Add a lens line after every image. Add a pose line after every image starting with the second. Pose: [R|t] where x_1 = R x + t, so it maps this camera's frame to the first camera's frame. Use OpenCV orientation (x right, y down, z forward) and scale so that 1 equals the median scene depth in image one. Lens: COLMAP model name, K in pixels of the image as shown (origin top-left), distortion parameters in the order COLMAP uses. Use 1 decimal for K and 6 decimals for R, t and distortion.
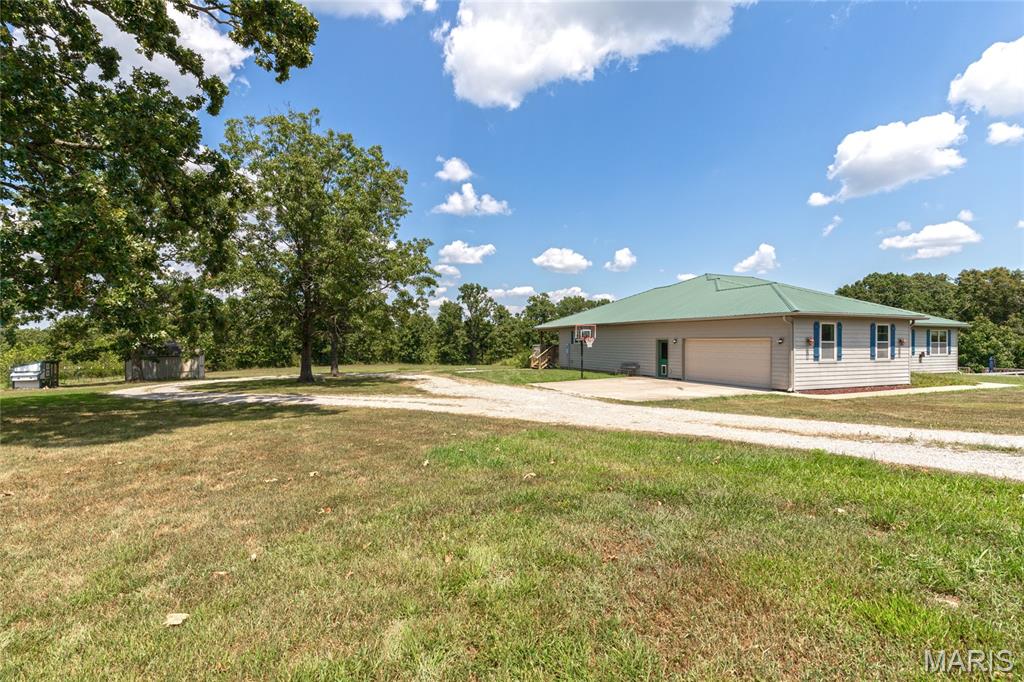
lens RADIAL K [[474.4, 0, 512.0], [0, 474.4, 341.0], [0, 0, 1]] dist [-0.000142, 0.000001]
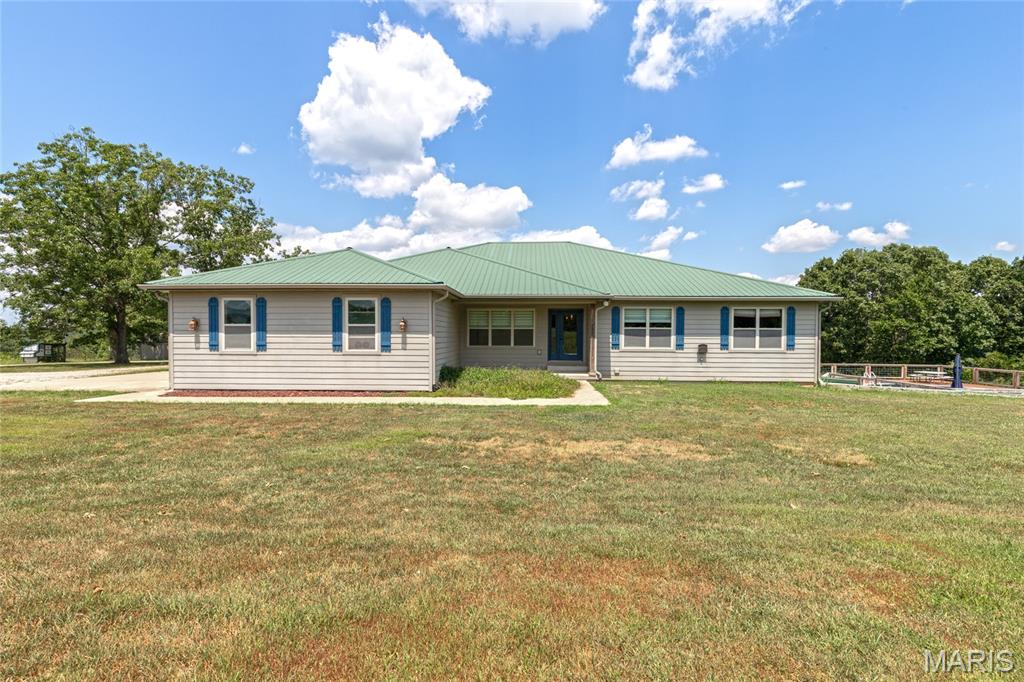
lens RADIAL K [[474.4, 0, 512.0], [0, 474.4, 341.0], [0, 0, 1]] dist [-0.000142, 0.000001]
pose [[0.908708, 0.009281, -0.417329, 1.266543], [-0.001357, 0.999813, 0.019279, 0.011258], [0.417430, -0.016953, 0.908551, 0.491763]]
